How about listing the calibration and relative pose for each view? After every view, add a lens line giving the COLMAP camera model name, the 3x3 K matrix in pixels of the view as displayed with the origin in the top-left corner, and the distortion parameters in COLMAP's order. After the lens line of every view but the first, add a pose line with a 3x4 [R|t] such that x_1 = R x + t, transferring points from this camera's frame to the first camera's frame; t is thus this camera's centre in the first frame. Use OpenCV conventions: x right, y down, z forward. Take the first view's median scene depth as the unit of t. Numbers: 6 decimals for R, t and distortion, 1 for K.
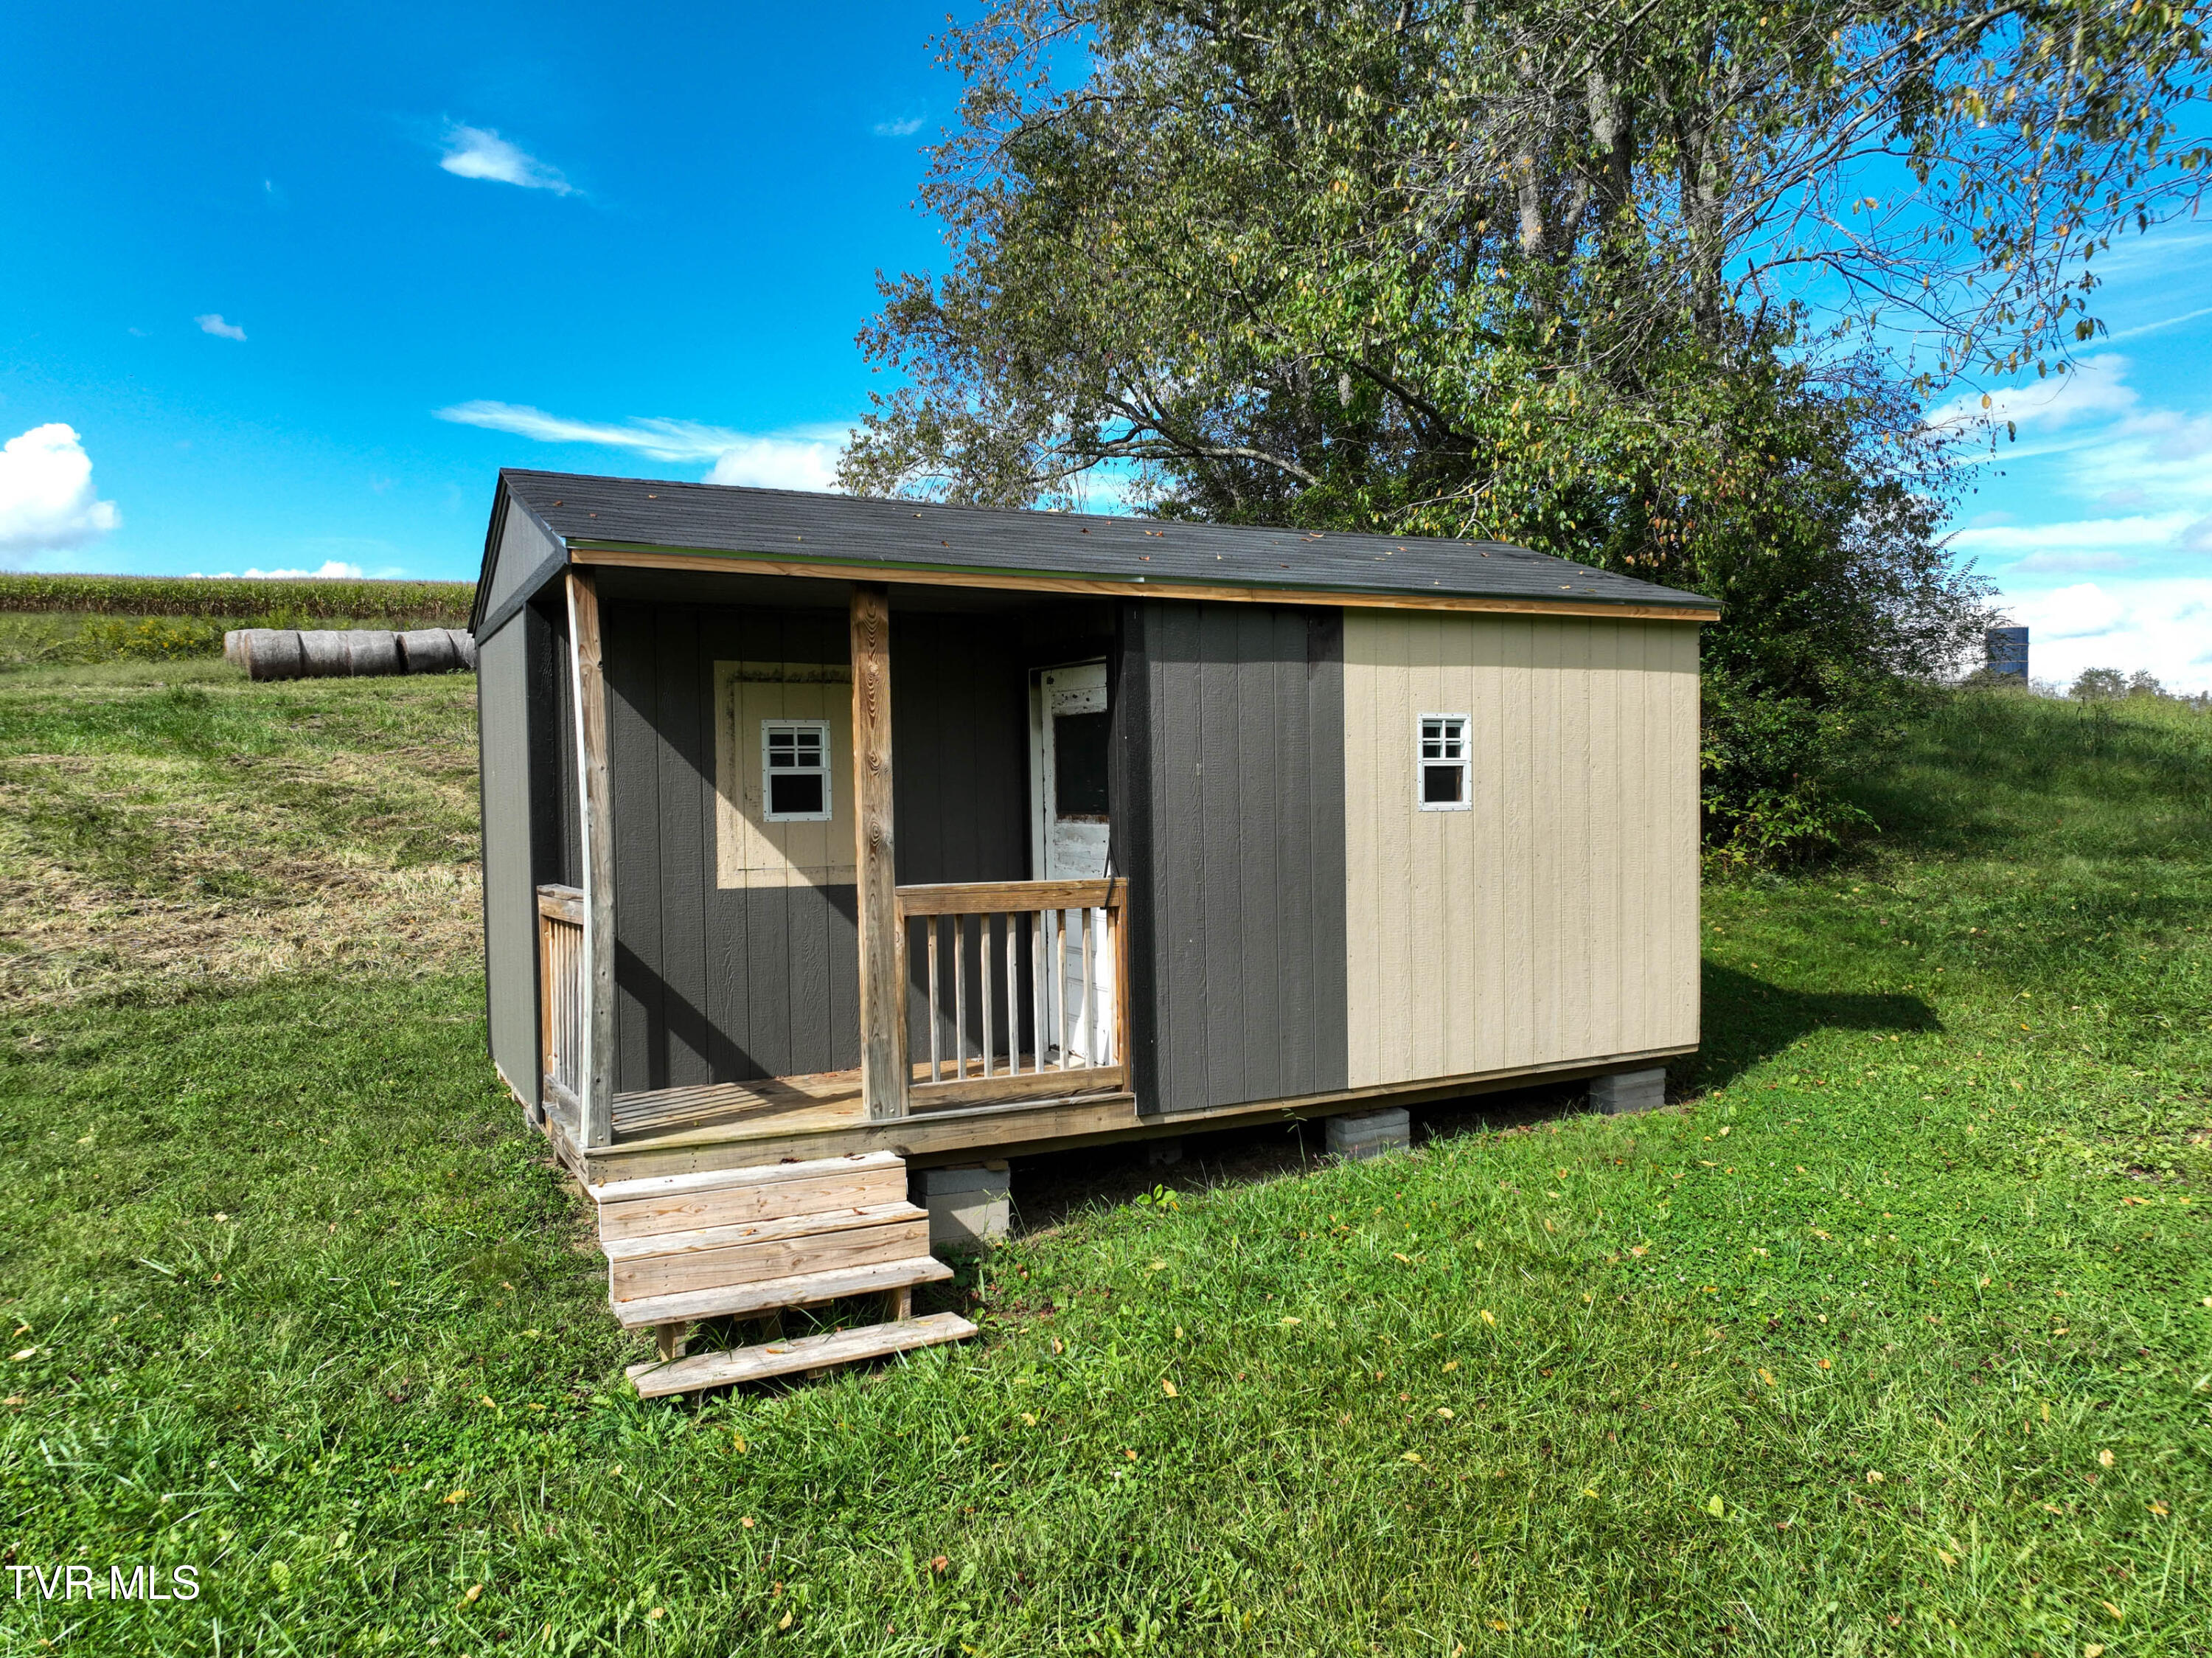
lens RADIAL K [[1551.4, 0, 1109.2], [0, 1551.4, 830.2], [0, 0, 1]] dist [-0.002840, 0.021123]
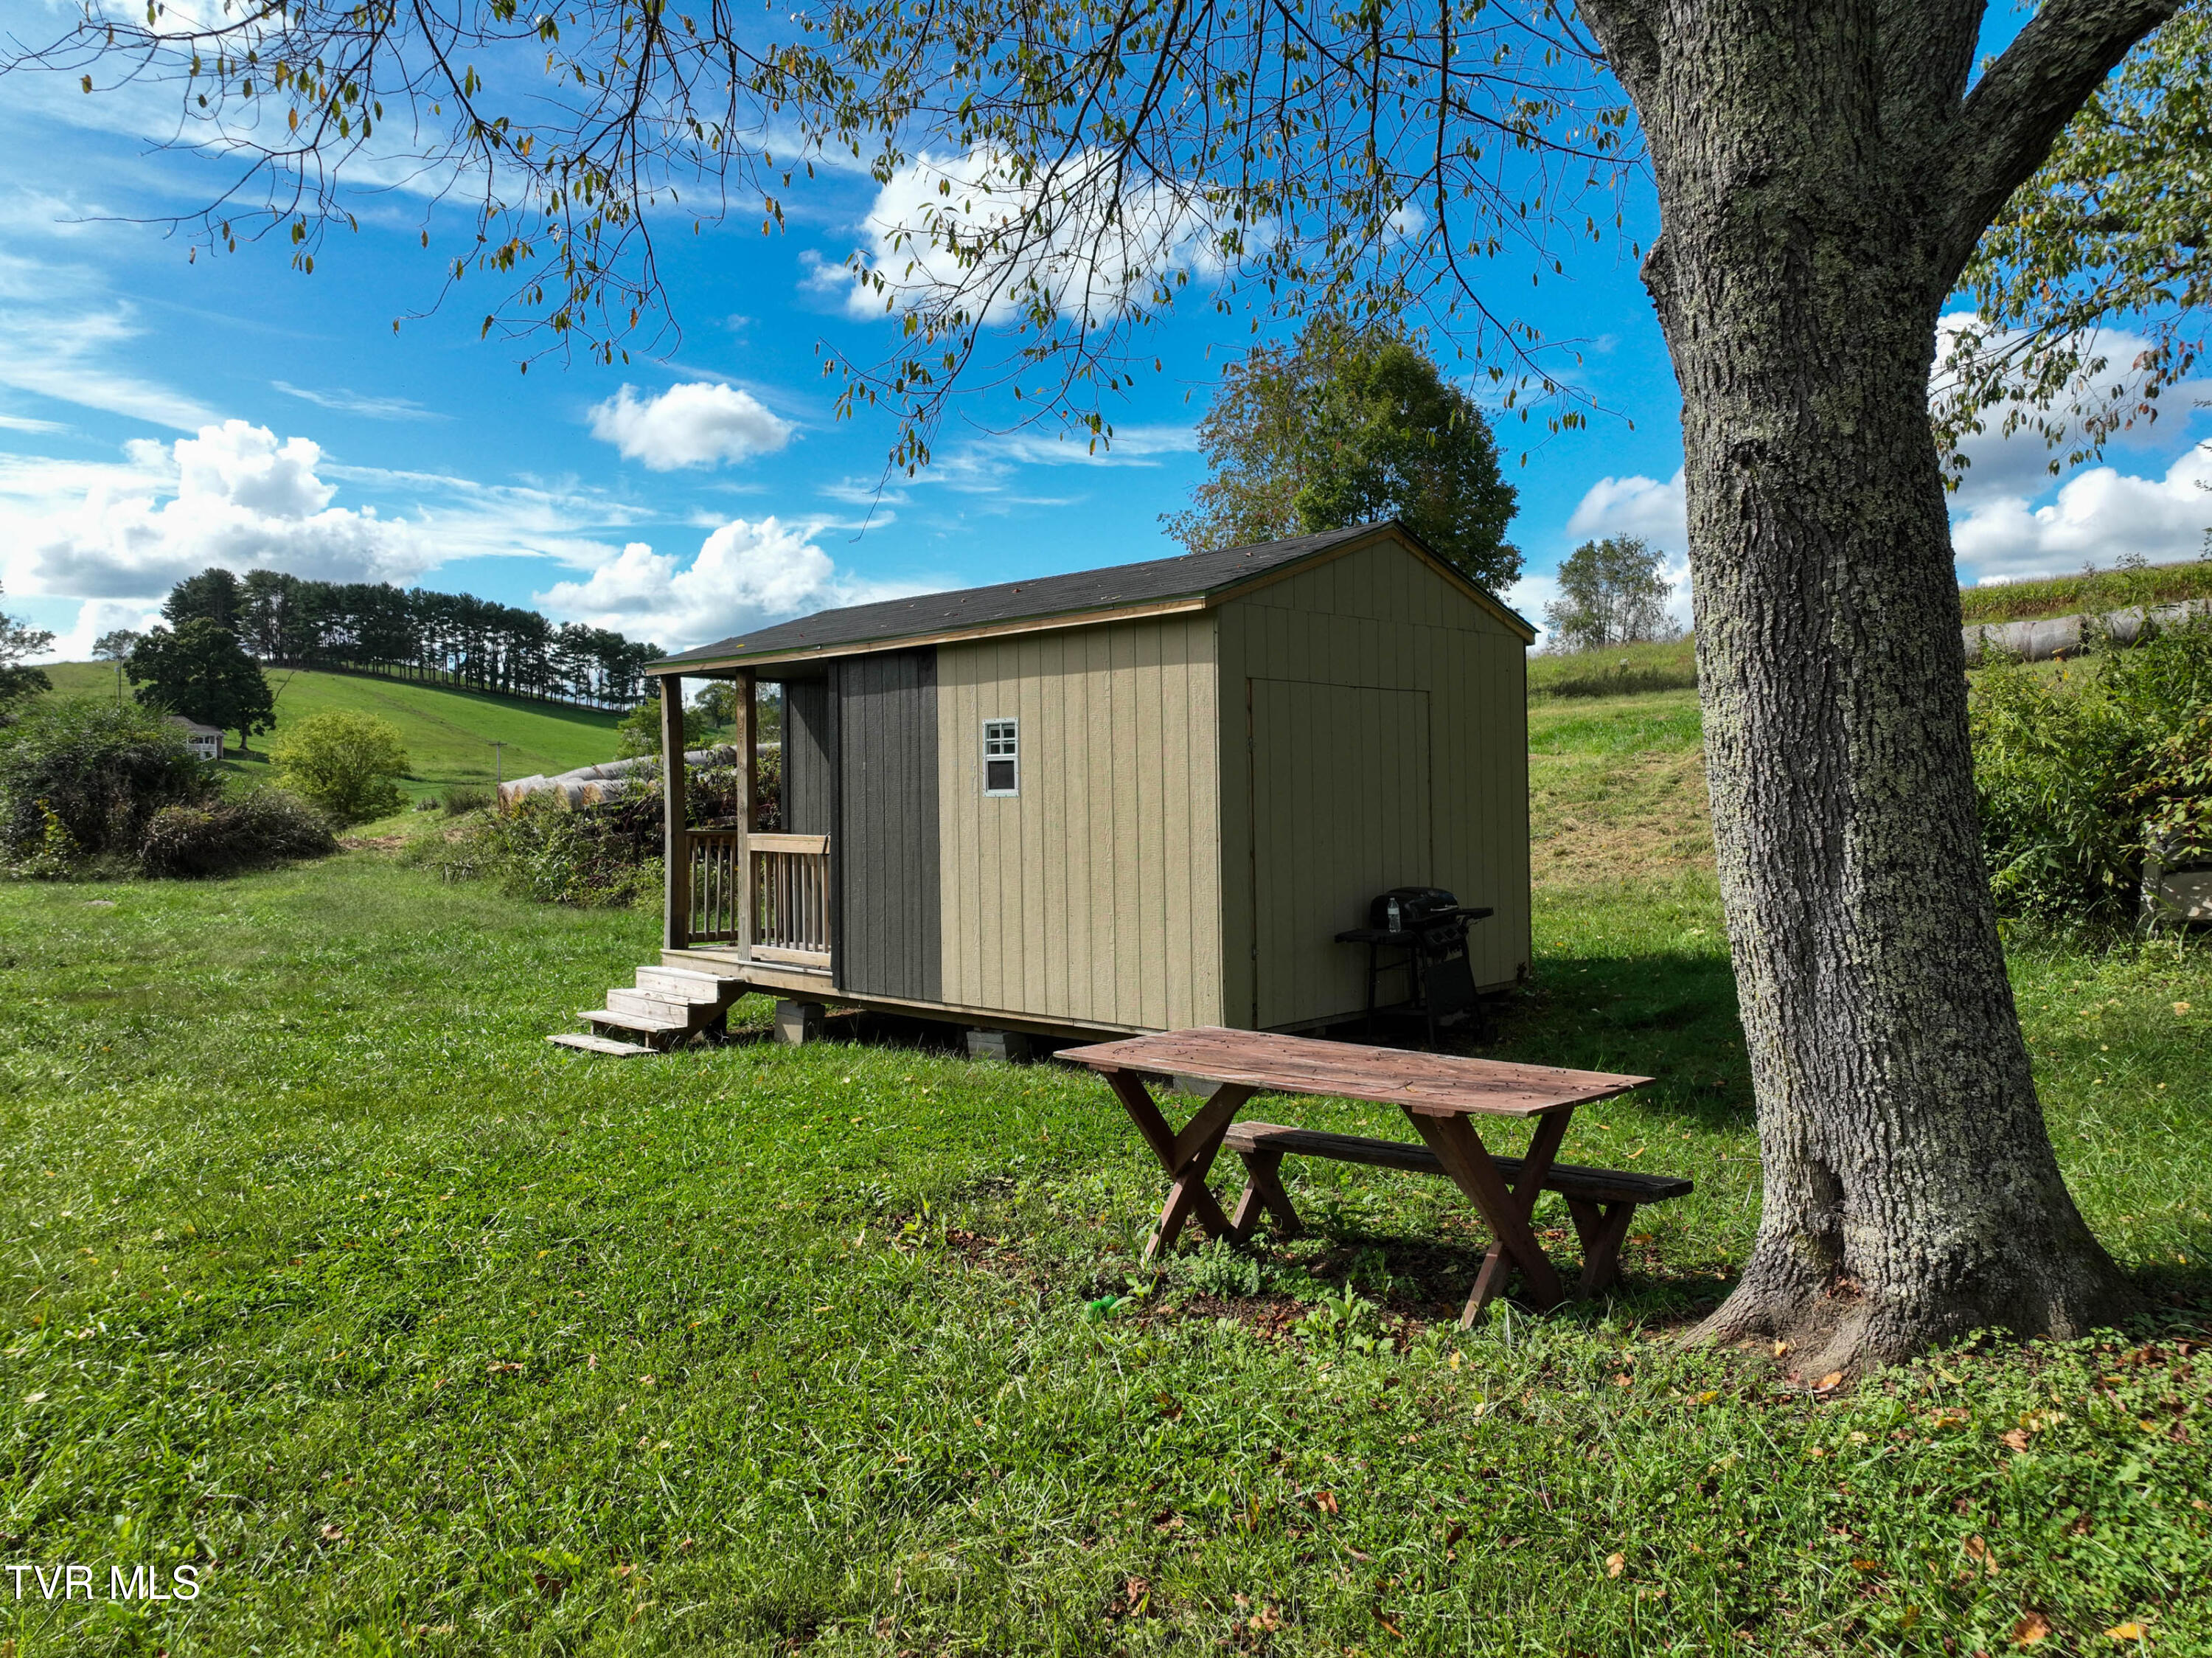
lens RADIAL K [[1551.4, 0, 1104.8], [0, 1551.4, 814.2], [0, 0, 1]] dist [-0.002840, 0.021123]
pose [[0.316177, 0.019240, -0.948505, 1.481295], [-0.021976, 0.999675, 0.012952, -0.016909], [0.948446, 0.016749, 0.316497, 0.710621]]
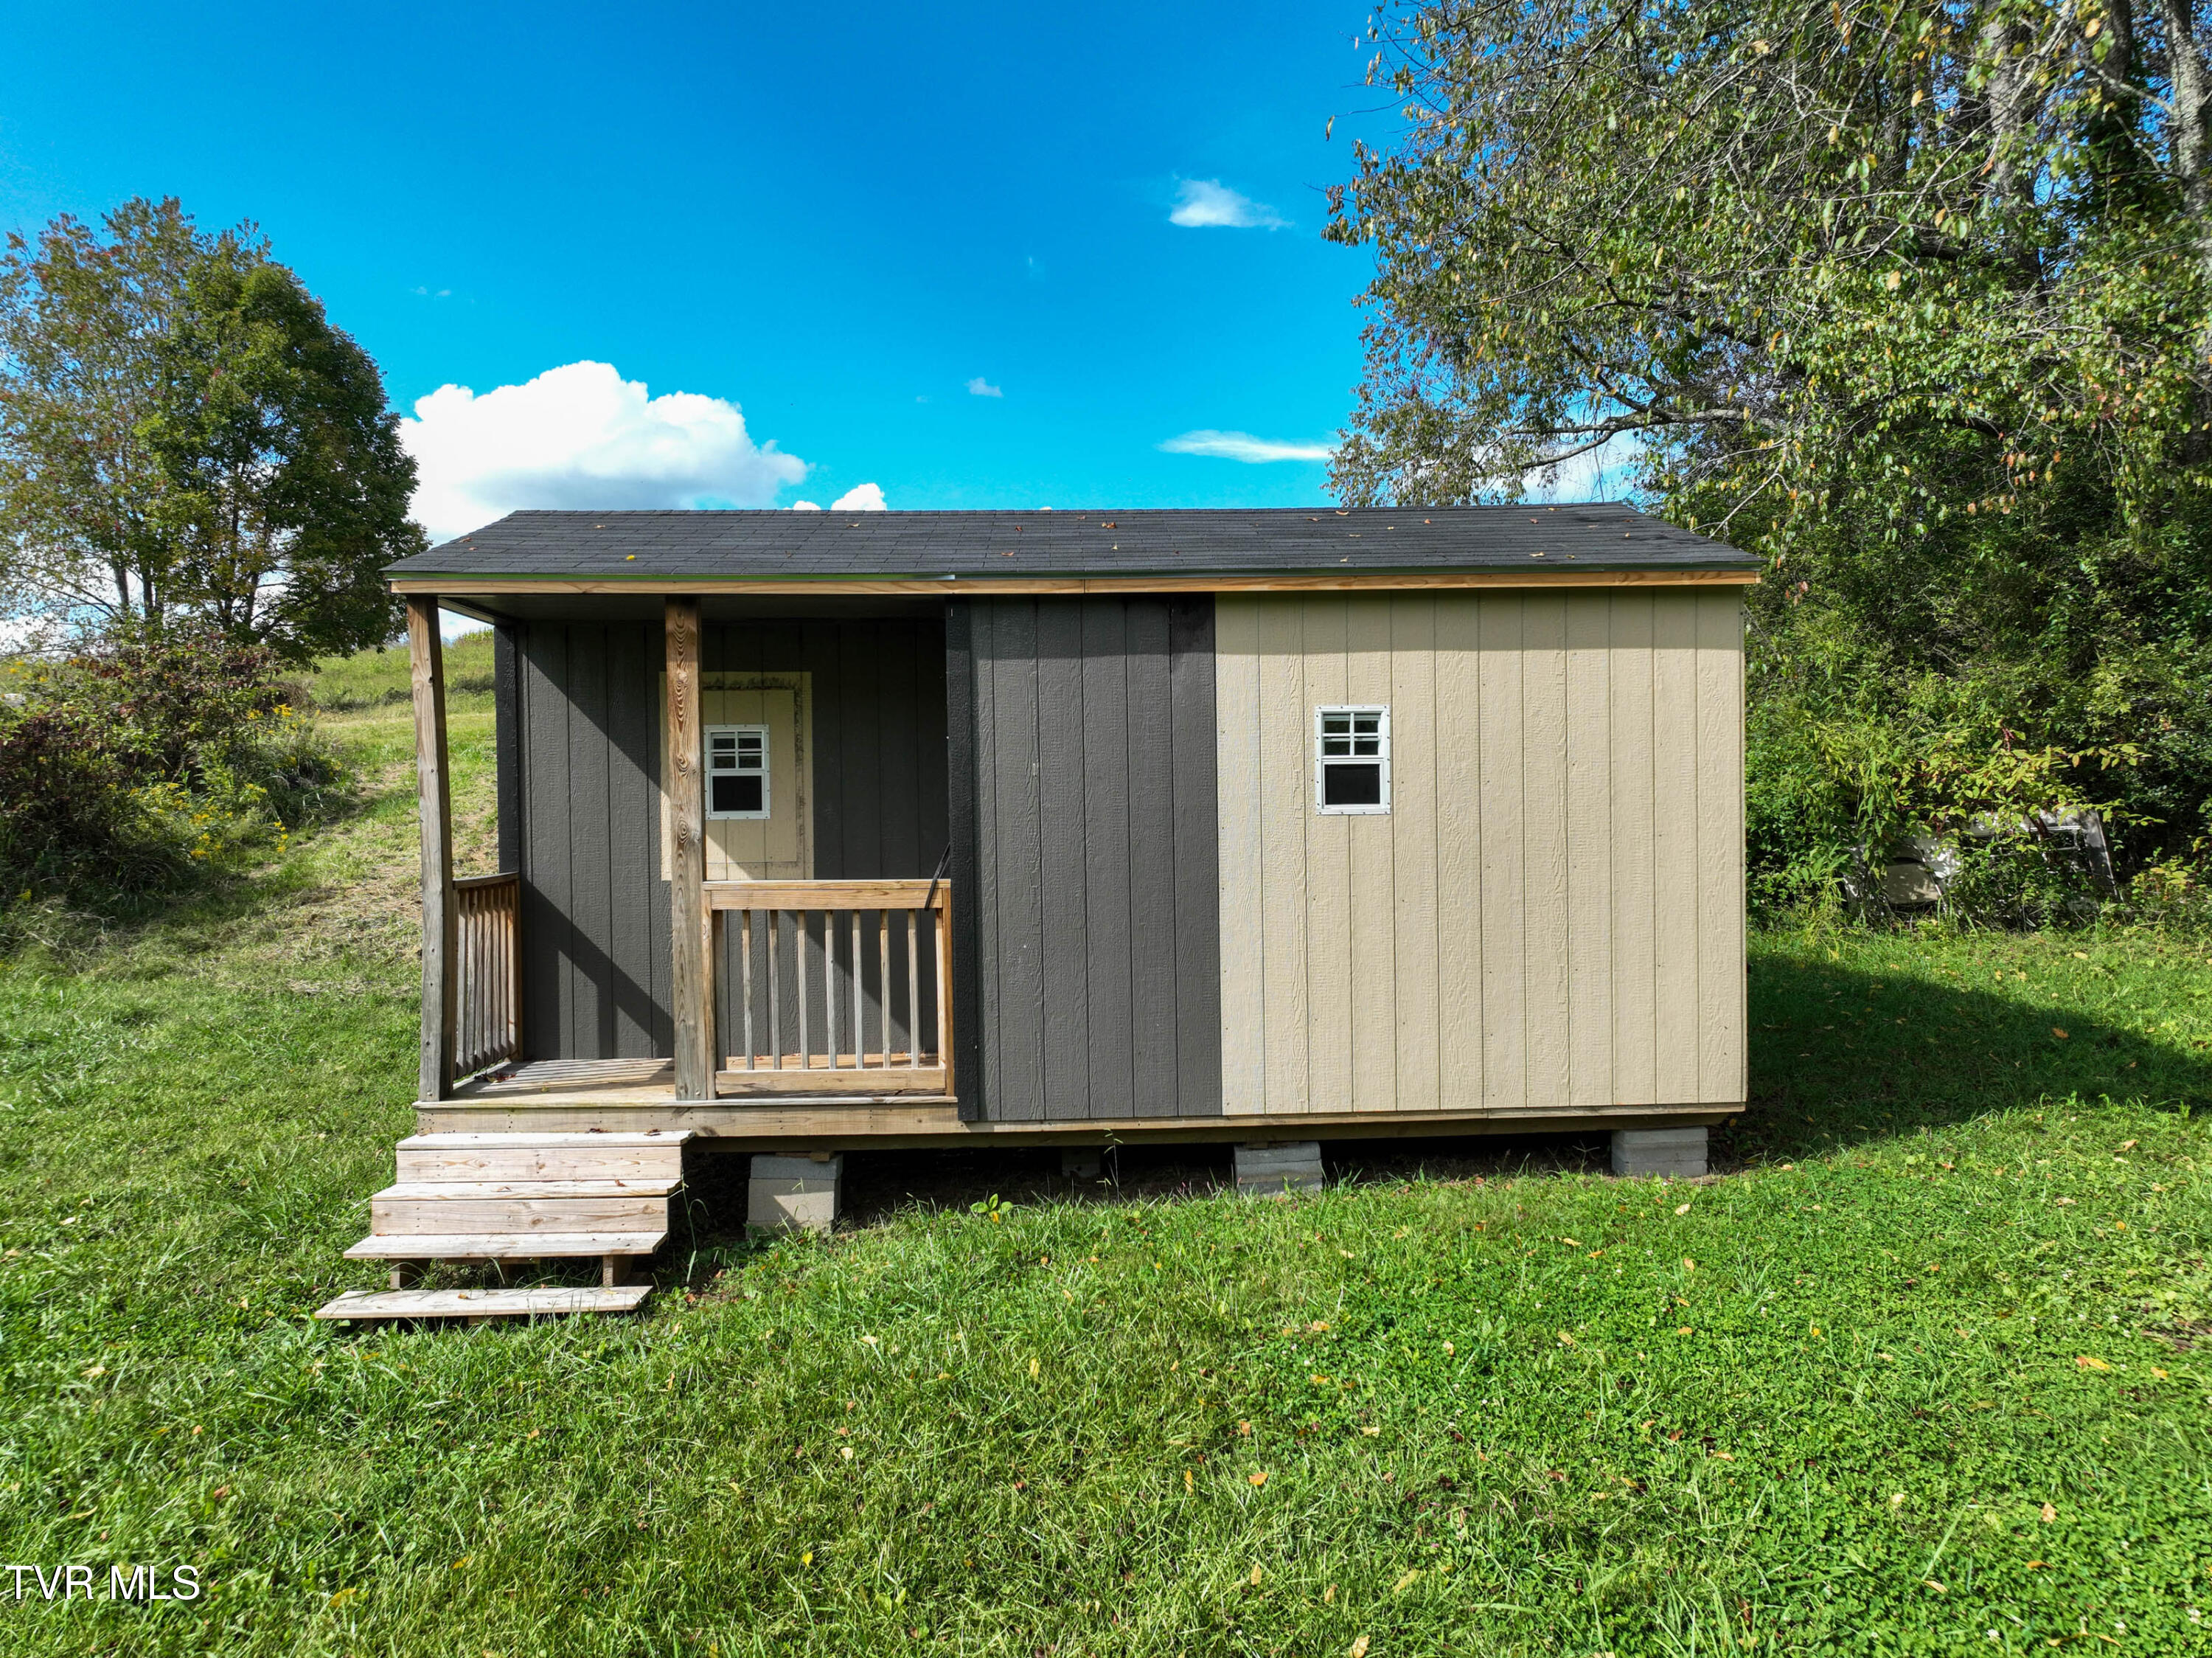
lens RADIAL K [[1551.4, 0, 1102.8], [0, 1551.4, 832.7], [0, 0, 1]] dist [-0.002840, 0.021123]
pose [[0.908835, 0.013083, -0.416950, 0.475473], [-0.012532, 0.999913, 0.004058, -0.004110], [0.416967, 0.001537, 0.908920, 0.132117]]
